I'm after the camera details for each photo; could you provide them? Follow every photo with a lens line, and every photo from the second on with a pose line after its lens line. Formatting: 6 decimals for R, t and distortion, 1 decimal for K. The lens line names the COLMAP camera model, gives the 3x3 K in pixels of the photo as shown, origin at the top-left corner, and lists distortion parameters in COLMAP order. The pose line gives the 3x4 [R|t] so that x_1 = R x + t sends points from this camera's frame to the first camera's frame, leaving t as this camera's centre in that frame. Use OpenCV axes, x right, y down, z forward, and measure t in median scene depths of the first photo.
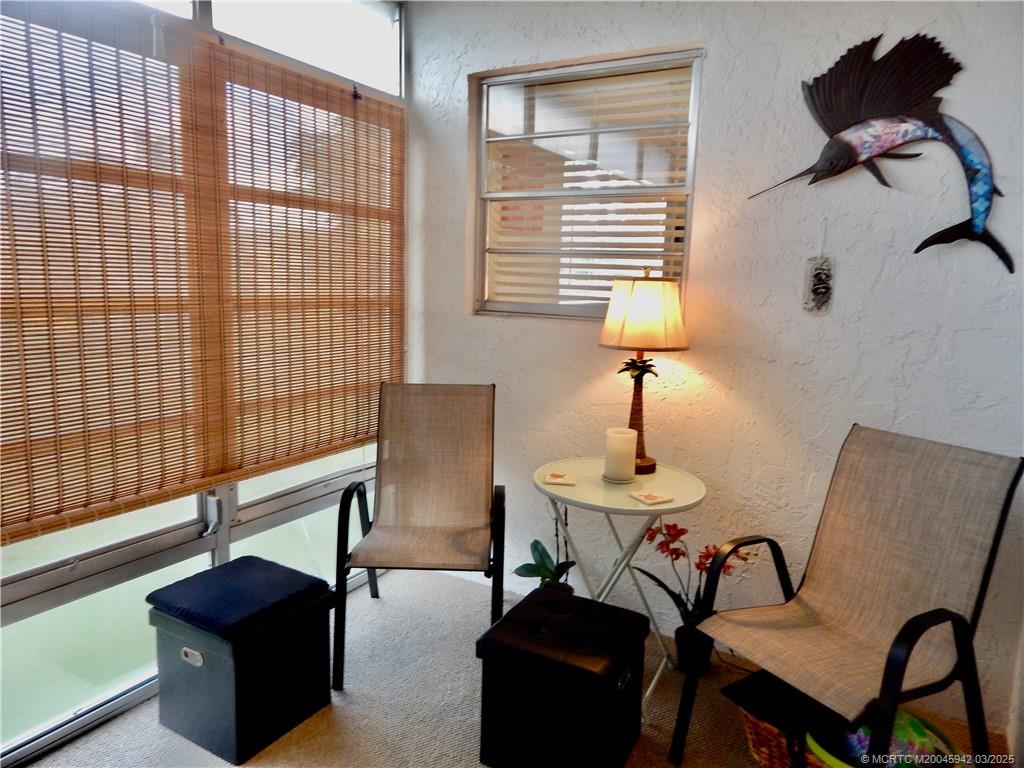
lens RADIAL K [[691.3, 0, 505.3], [0, 691.3, 387.1], [0, 0, 1]] dist [0.023059, -0.015307]
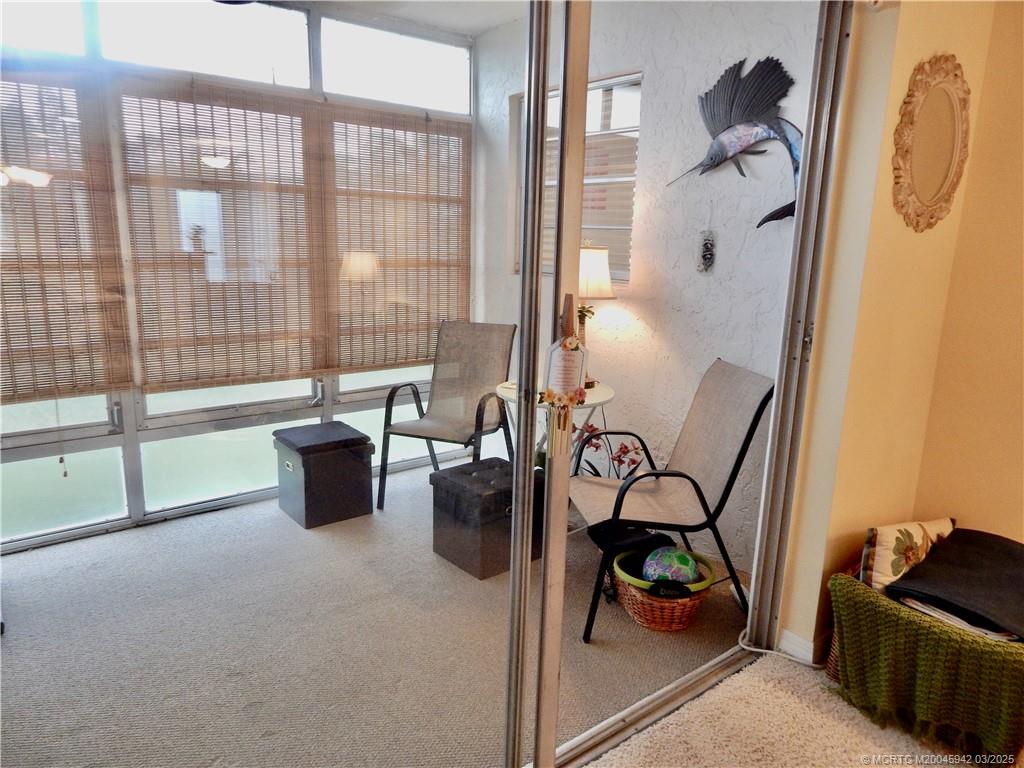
lens RADIAL K [[665.3, 0, 515.9], [0, 665.3, 386.6], [0, 0, 1]] dist [0.006579, -0.003802]
pose [[0.936466, 0.071715, -0.343348, 0.569401], [-0.052330, 0.996485, 0.065408, 0.043276], [0.346832, -0.043286, 0.936928, -0.318589]]
